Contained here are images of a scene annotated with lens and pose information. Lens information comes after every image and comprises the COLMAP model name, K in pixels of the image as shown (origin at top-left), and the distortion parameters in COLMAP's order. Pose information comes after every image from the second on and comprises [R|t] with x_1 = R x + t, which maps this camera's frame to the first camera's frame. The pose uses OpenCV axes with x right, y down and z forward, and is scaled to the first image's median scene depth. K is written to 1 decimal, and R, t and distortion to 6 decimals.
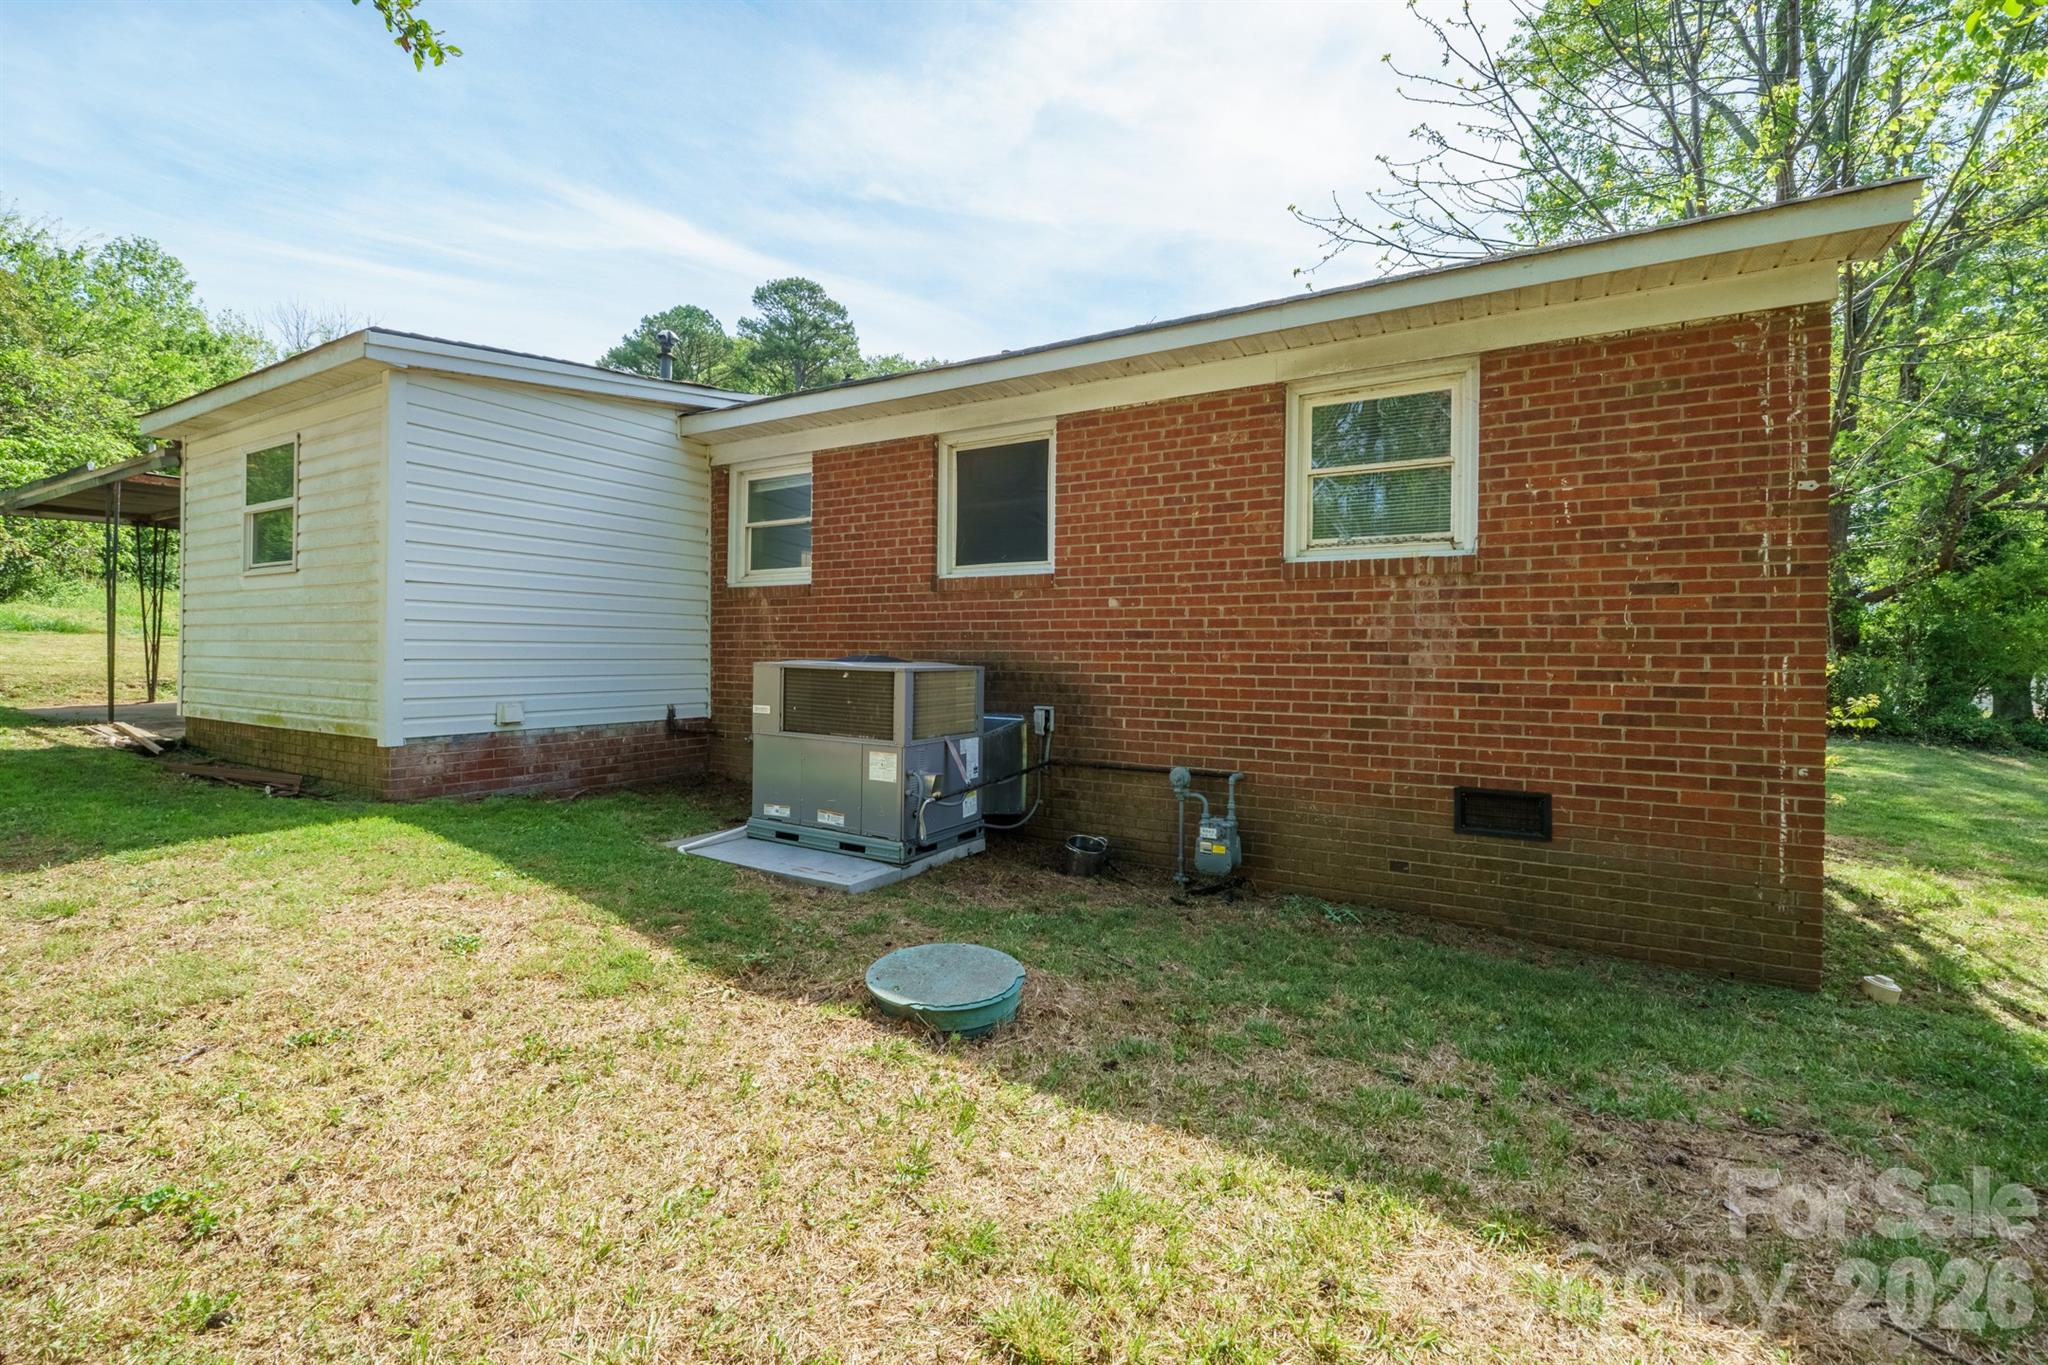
lens RADIAL K [[870.1, 0, 1025.0], [0, 870.1, 685.3], [0, 0, 1]] dist [-0.006422, -0.001000]
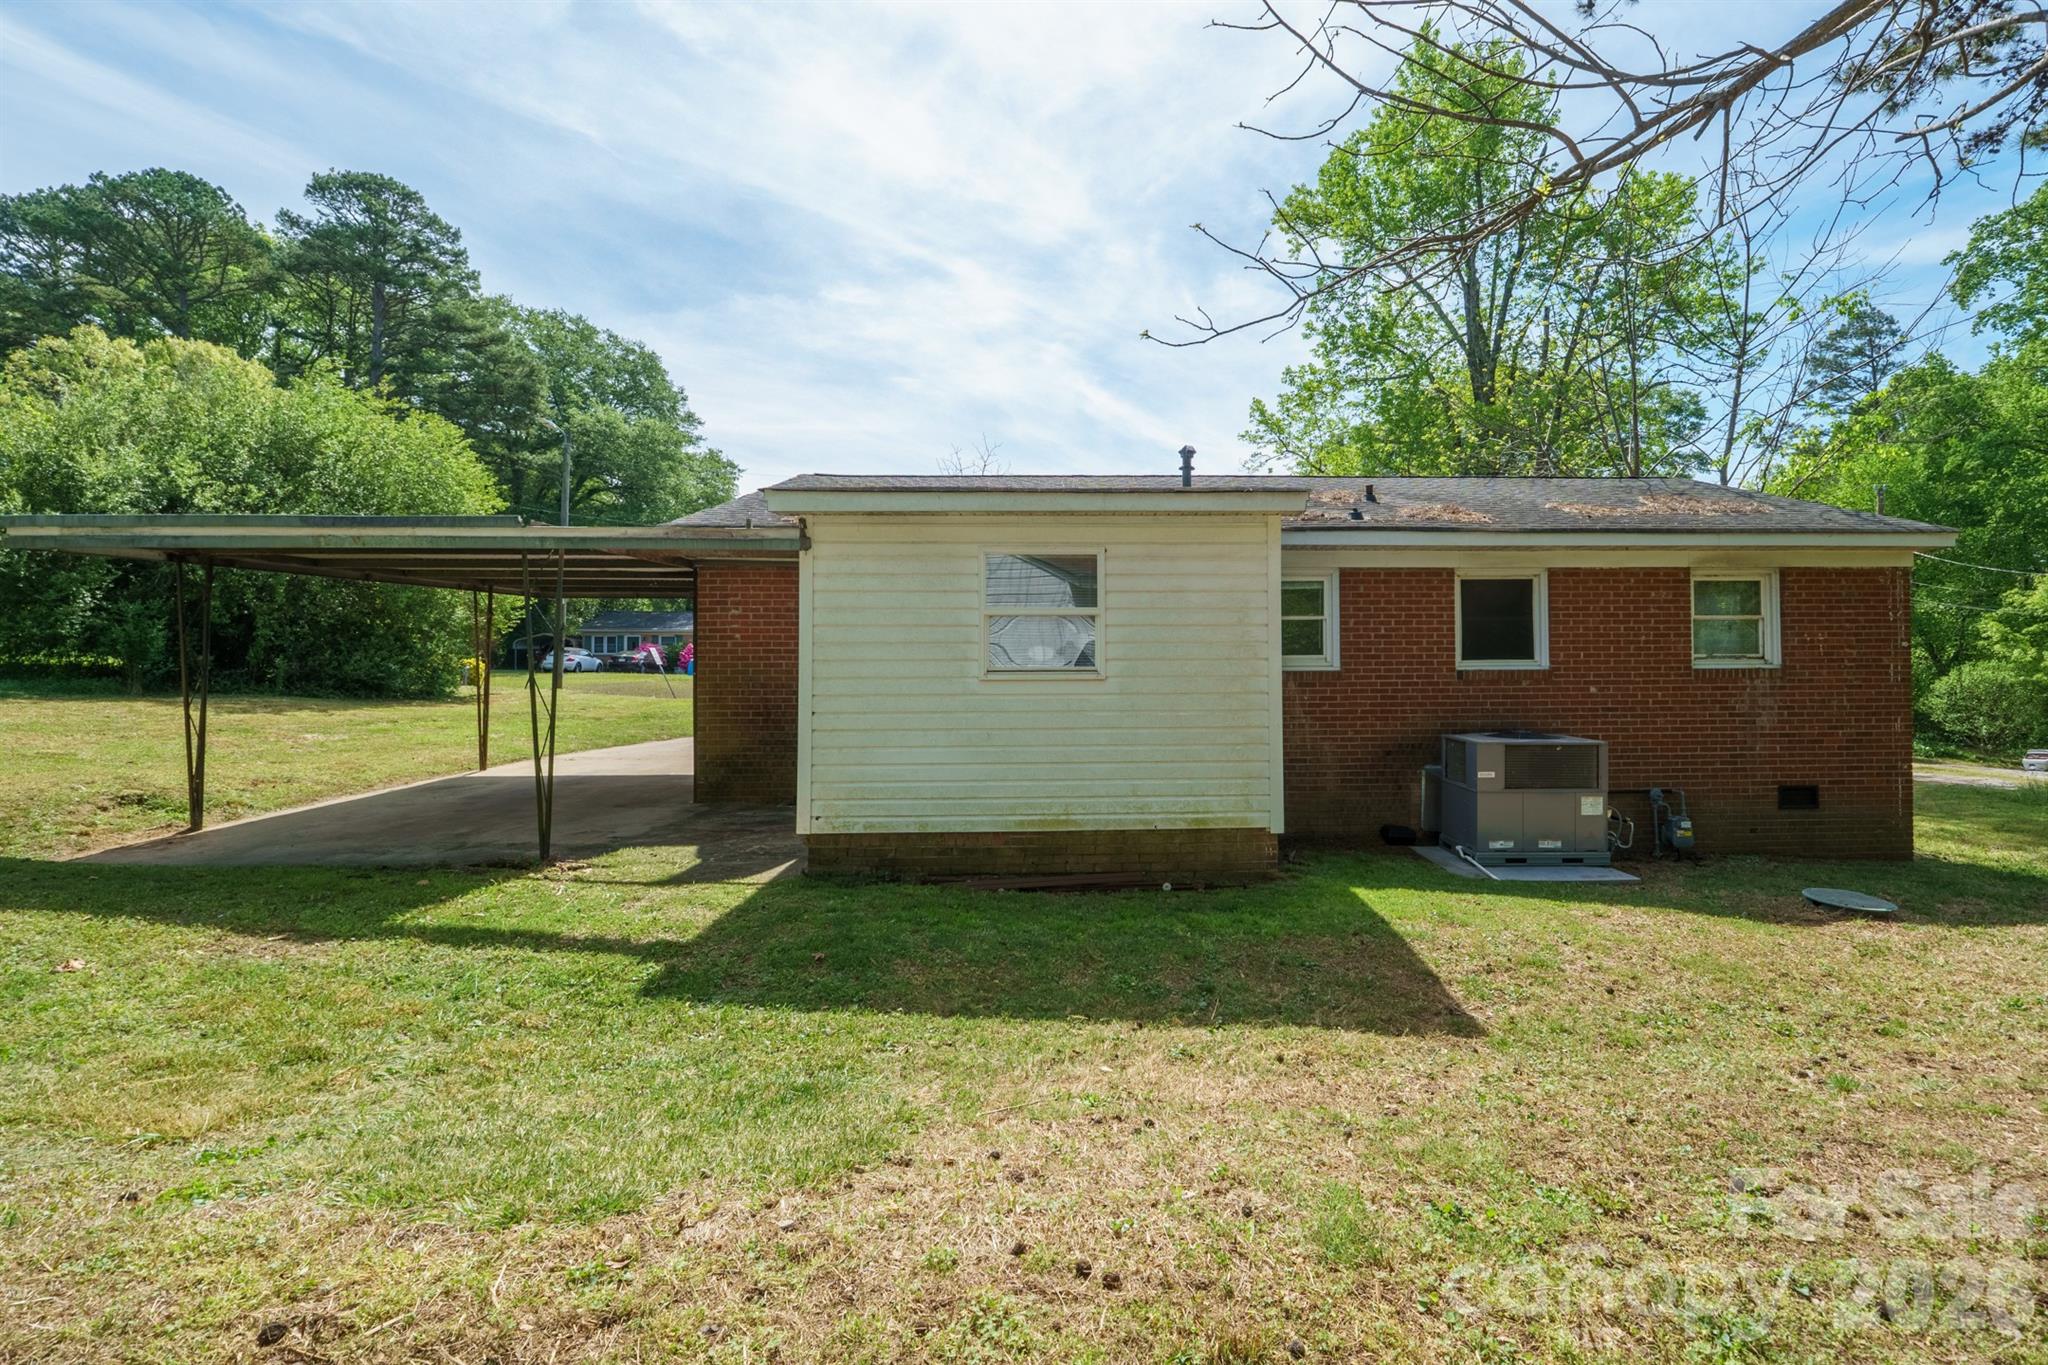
lens RADIAL K [[982.7, 0, 1028.5], [0, 982.7, 675.2], [0, 0, 1]] dist [-0.011890, 0.000371]
pose [[0.835914, -0.026221, 0.548233, -1.811519], [0.032305, 0.999477, -0.001454, -0.157709], [-0.547909, 0.018926, 0.836324, 0.069251]]
